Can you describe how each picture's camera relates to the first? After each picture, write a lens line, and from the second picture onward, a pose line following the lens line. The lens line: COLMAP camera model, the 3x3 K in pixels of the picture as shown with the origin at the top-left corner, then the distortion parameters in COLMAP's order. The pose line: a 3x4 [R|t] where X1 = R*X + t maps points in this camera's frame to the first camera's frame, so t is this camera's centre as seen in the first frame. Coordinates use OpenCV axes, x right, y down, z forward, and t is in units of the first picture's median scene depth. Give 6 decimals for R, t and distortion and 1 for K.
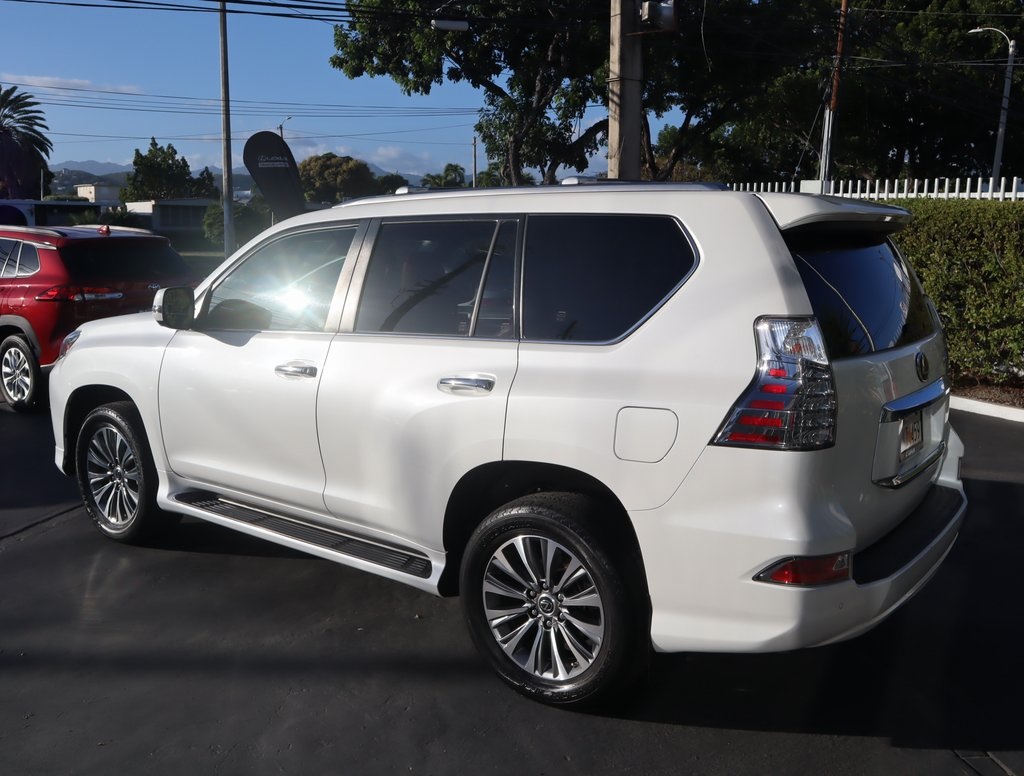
lens RADIAL K [[935.8, 0, 512.0], [0, 935.8, 388.0], [0, 0, 1]] dist [-0.084398, 0.068932]
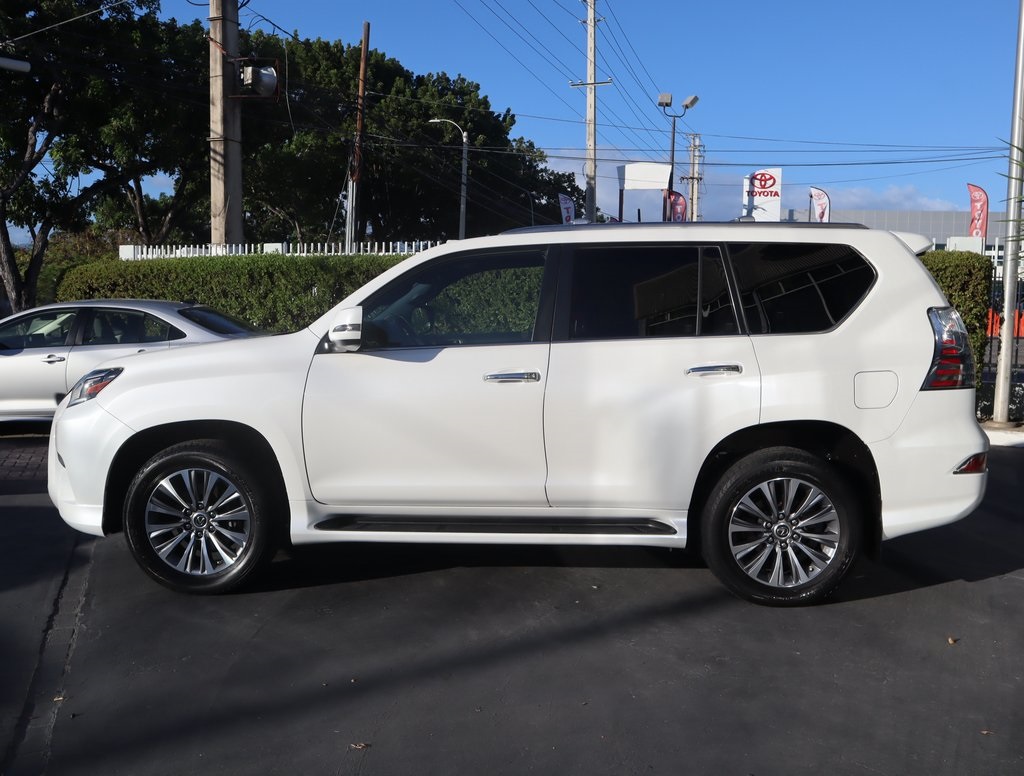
lens RADIAL K [[935.8, 0, 512.0], [0, 935.8, 388.0], [0, 0, 1]] dist [-0.084398, 0.068932]
pose [[0.826418, -0.054651, 0.560399, -0.975836], [0.095540, 0.994457, -0.043911, 0.048095], [-0.554892, 0.089830, 0.827058, 0.091599]]
